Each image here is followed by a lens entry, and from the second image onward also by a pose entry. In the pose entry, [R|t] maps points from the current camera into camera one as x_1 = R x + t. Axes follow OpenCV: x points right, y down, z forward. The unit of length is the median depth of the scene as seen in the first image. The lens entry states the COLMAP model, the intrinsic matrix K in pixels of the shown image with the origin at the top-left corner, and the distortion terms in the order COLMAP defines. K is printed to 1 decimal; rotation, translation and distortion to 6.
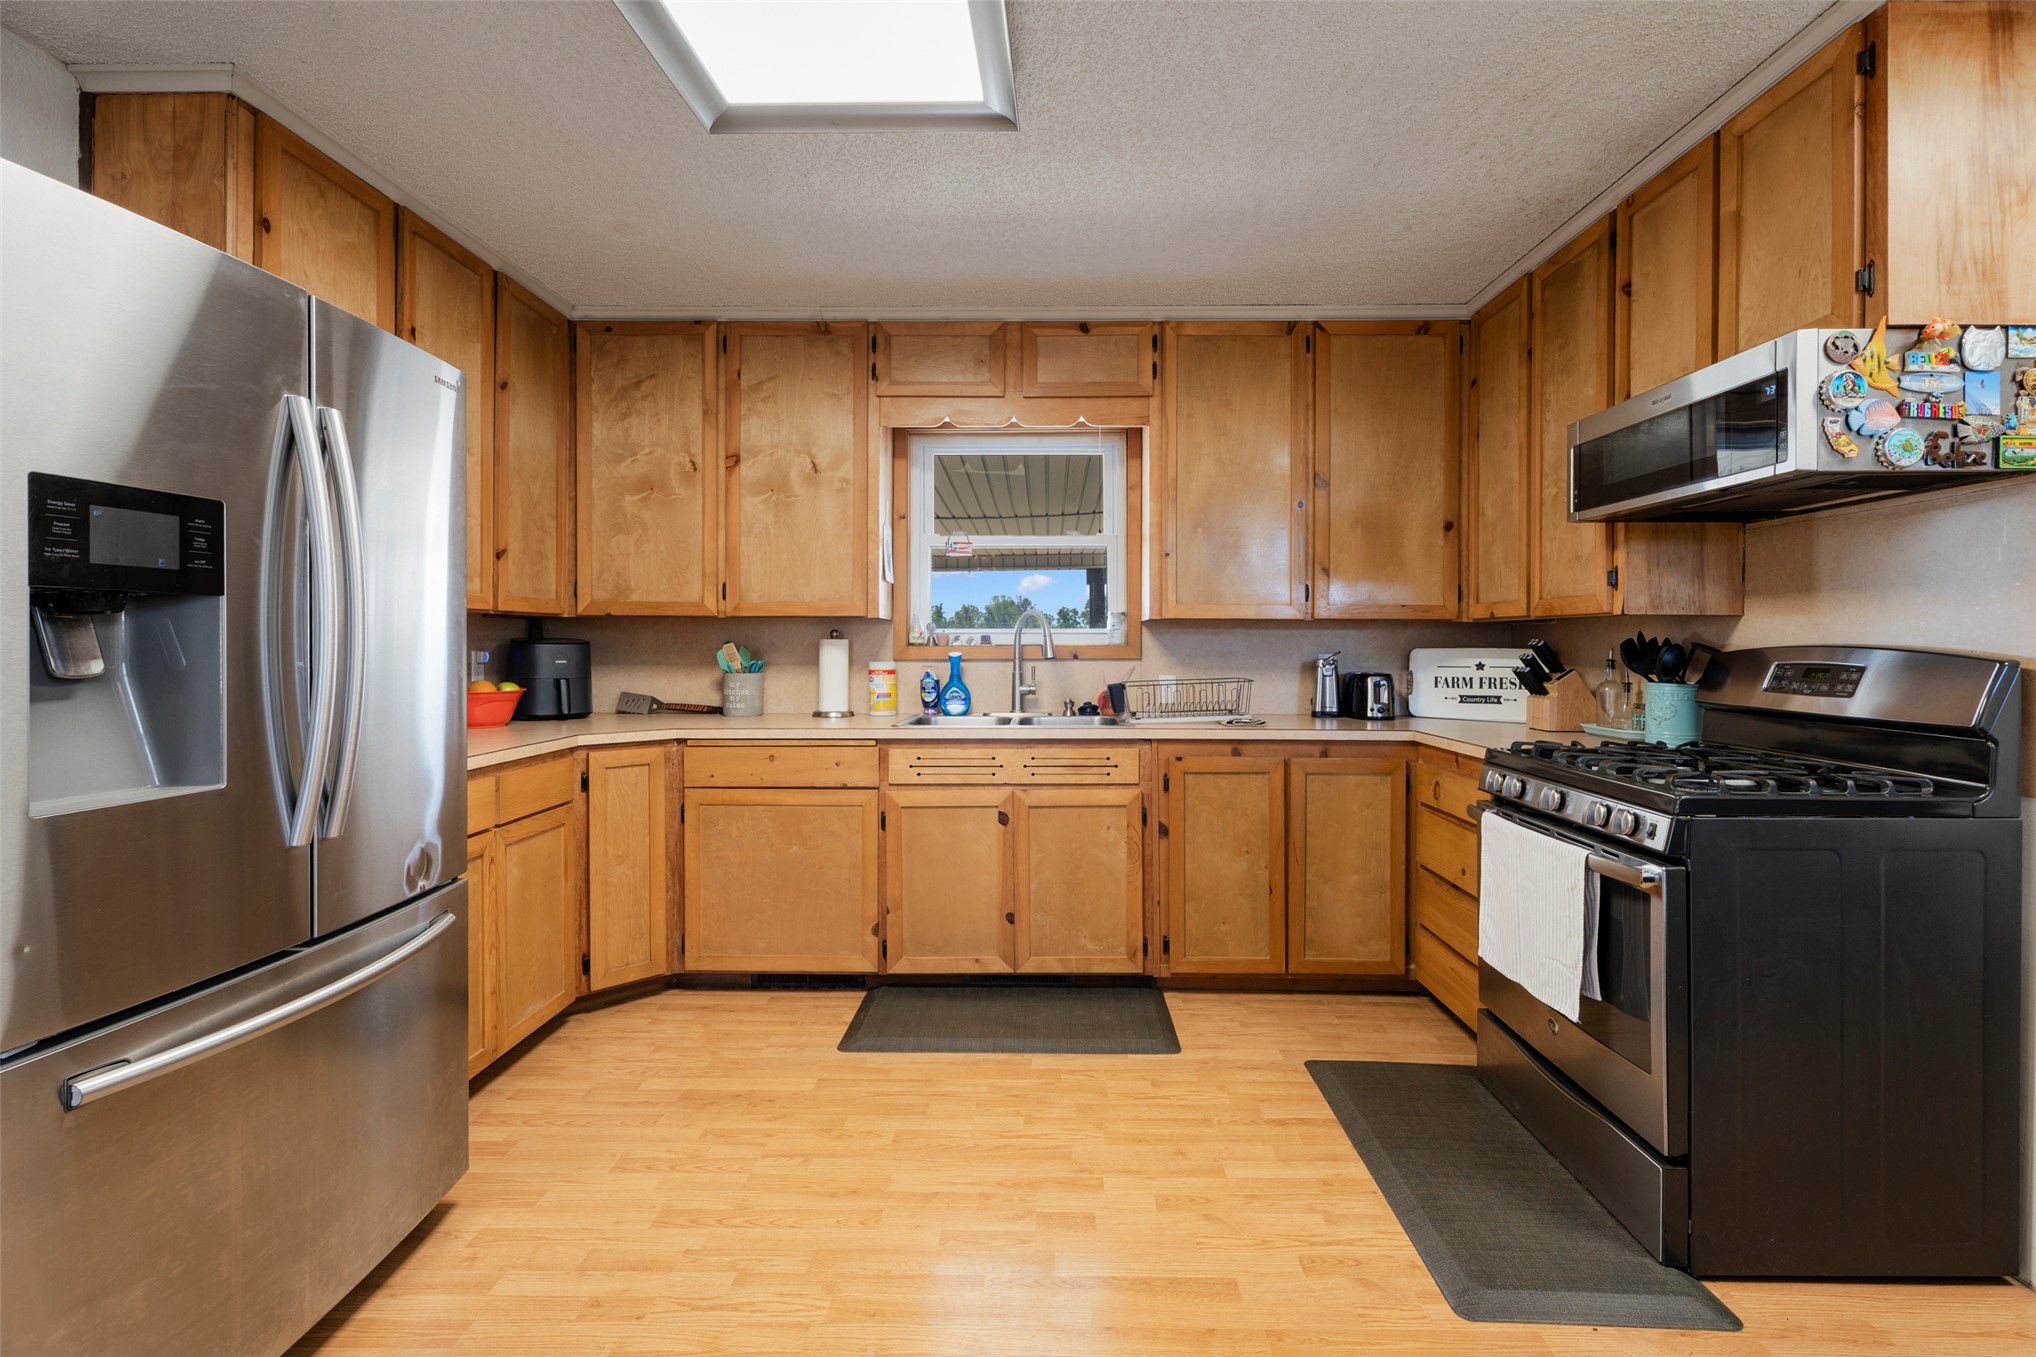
lens RADIAL K [[911.9, 0, 1031.3], [0, 911.9, 643.5], [0, 0, 1]] dist [-0.000571, 0.000849]
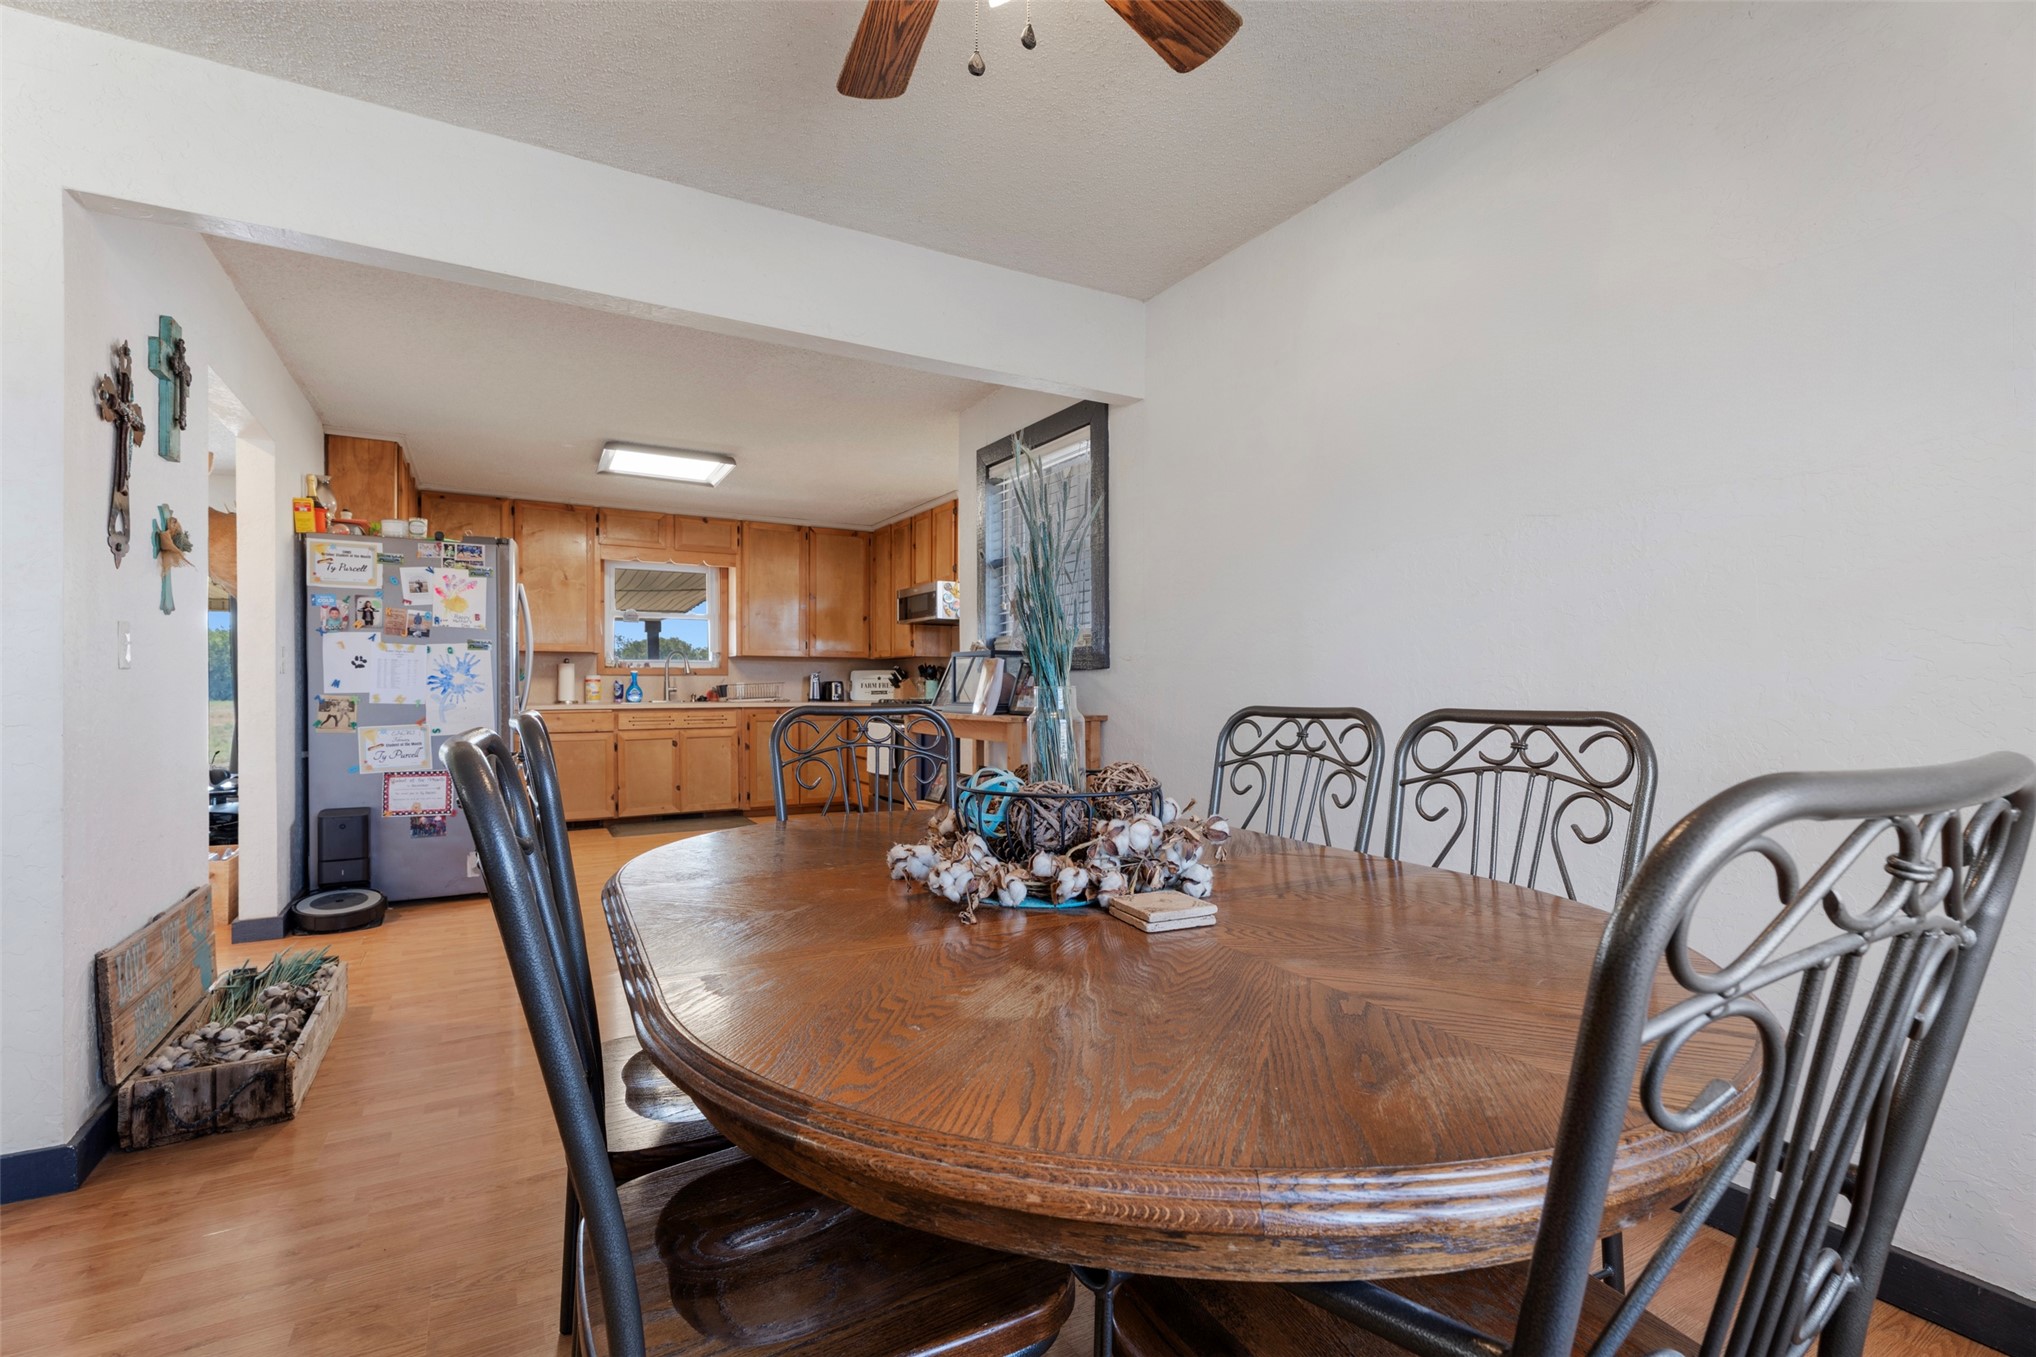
lens RADIAL K [[911.9, 0, 1017.9], [0, 911.9, 692.3], [0, 0, 1]] dist [-0.000571, 0.000849]
pose [[0.858581, -0.004747, 0.512657, -0.451257], [0.000923, 0.999970, 0.007714, 0.049192], [-0.512678, -0.006150, 0.858559, -1.342042]]
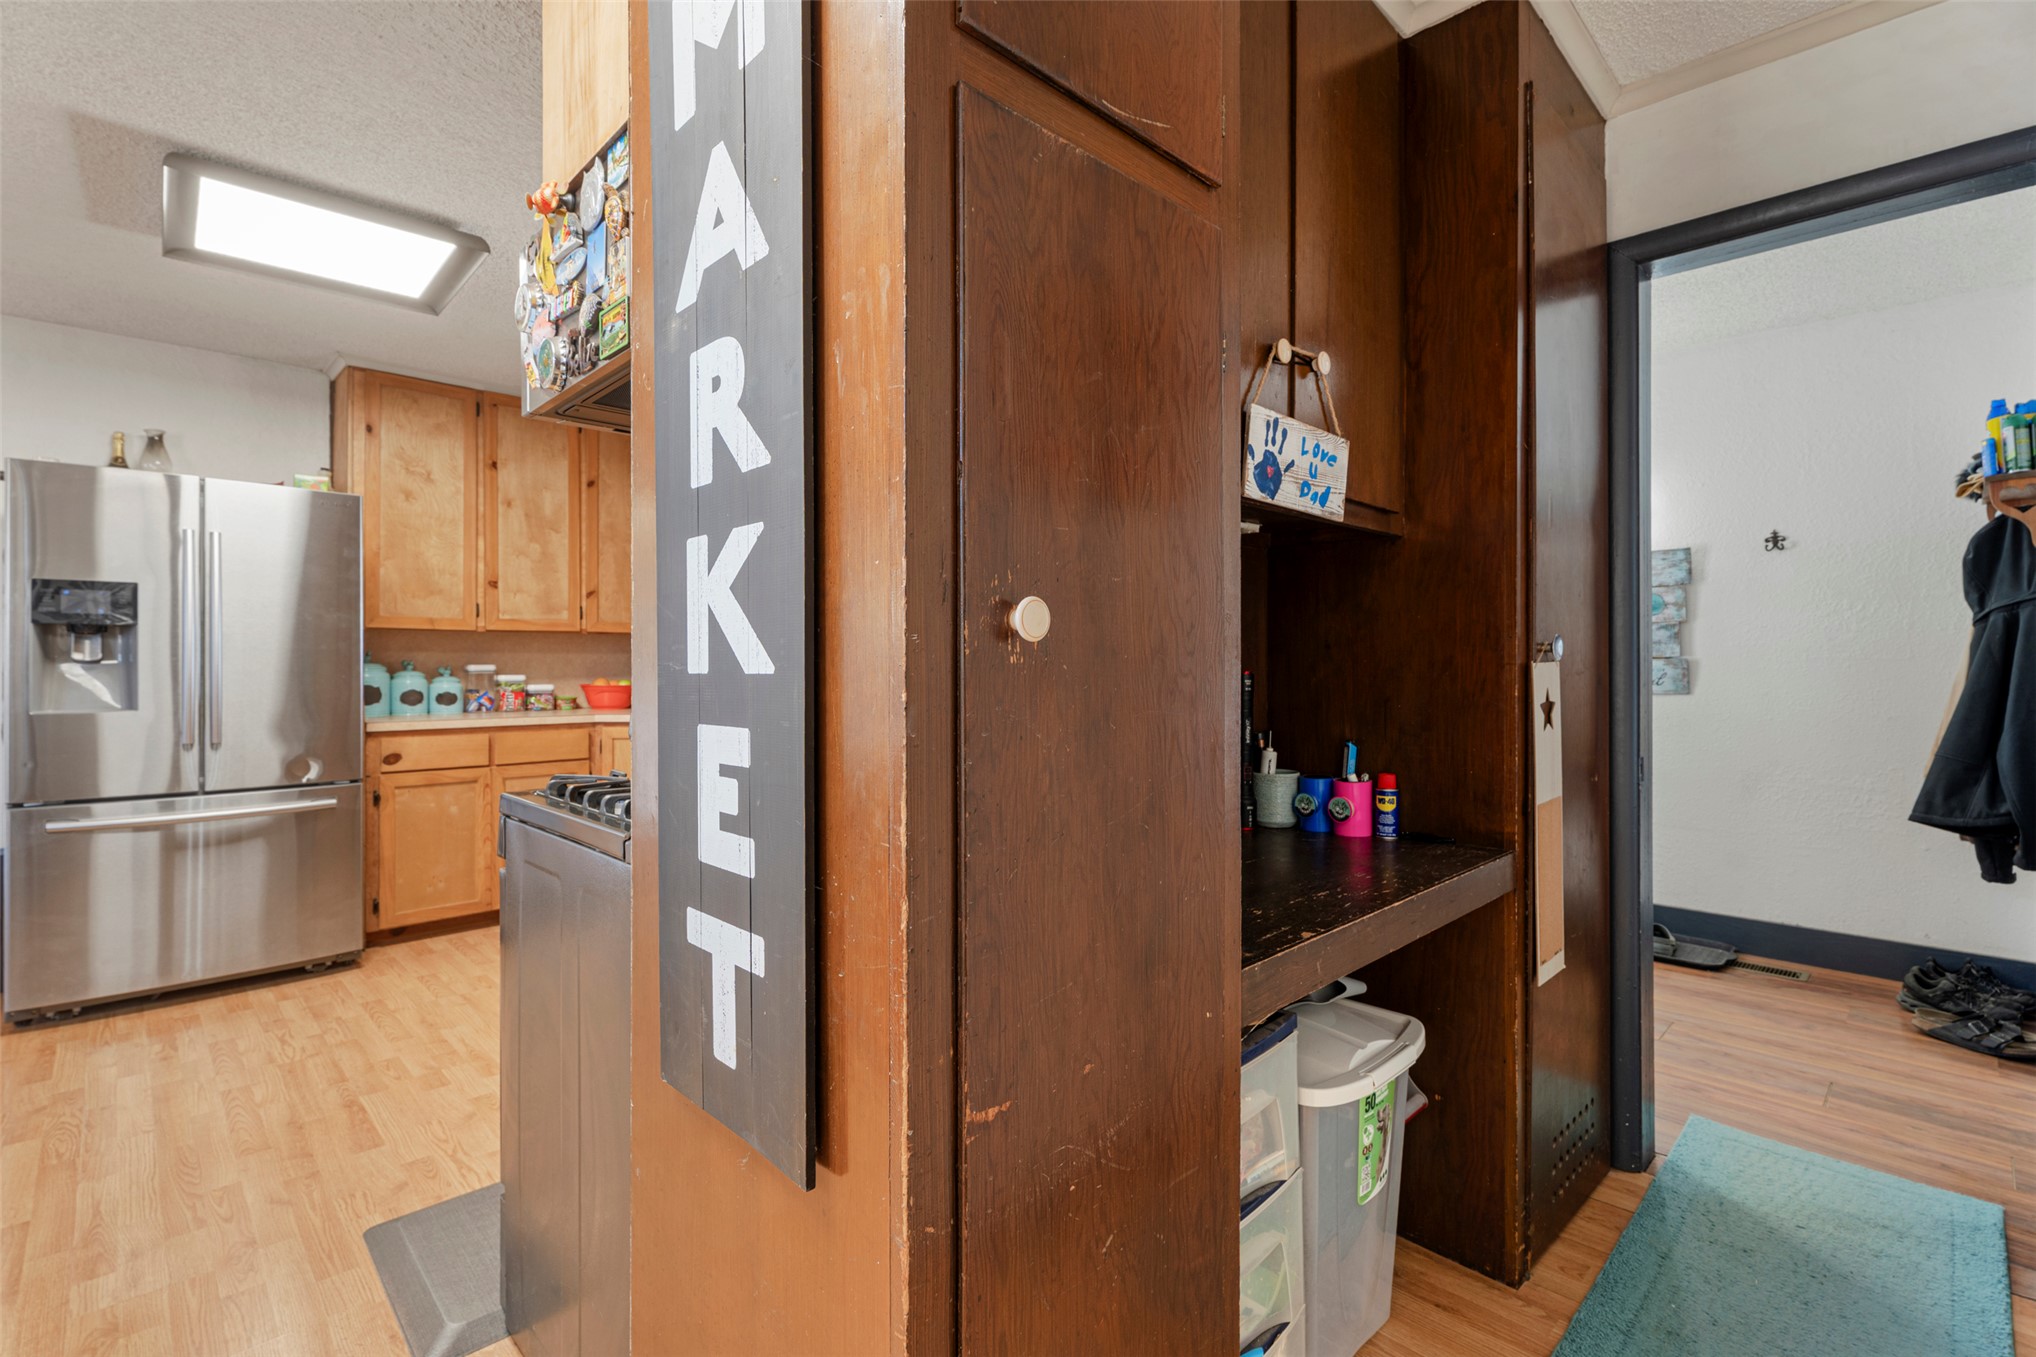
lens RADIAL K [[911.9, 0, 1007.1], [0, 911.9, 657.3], [0, 0, 1]] dist [-0.000571, 0.000849]
pose [[0.716312, -0.008172, -0.697732, 0.943444], [0.001762, 0.999949, -0.009903, 0.022433], [0.697778, 0.005864, 0.716290, 0.382591]]
